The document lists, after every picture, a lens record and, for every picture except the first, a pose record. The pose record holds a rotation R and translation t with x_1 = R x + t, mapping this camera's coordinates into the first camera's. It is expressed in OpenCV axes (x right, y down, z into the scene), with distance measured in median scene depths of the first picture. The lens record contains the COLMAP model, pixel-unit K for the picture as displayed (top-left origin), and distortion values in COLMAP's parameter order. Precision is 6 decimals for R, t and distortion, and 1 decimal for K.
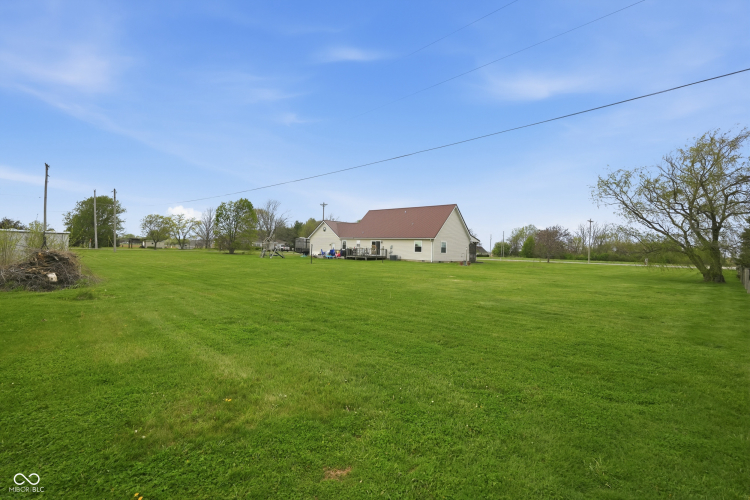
lens RADIAL K [[365.6, 0, 375.0], [0, 365.6, 250.0], [0, 0, 1]] dist [0.000225, 0.000014]
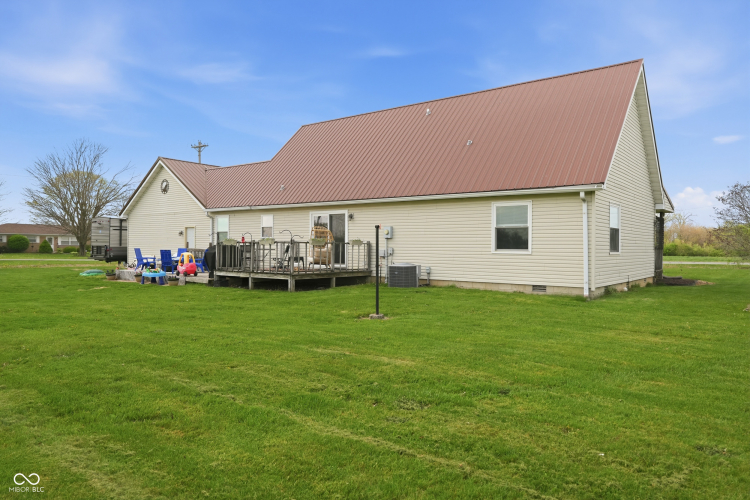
lens RADIAL K [[511.3, 0, 375.0], [0, 511.3, 250.0], [0, 0, 1]] dist [-0.001867, -0.000280]
pose [[0.993642, -0.020130, 0.110773, -0.006489], [0.019874, 0.999797, 0.003414, 0.001710], [-0.110819, -0.001191, 0.993840, 0.635072]]
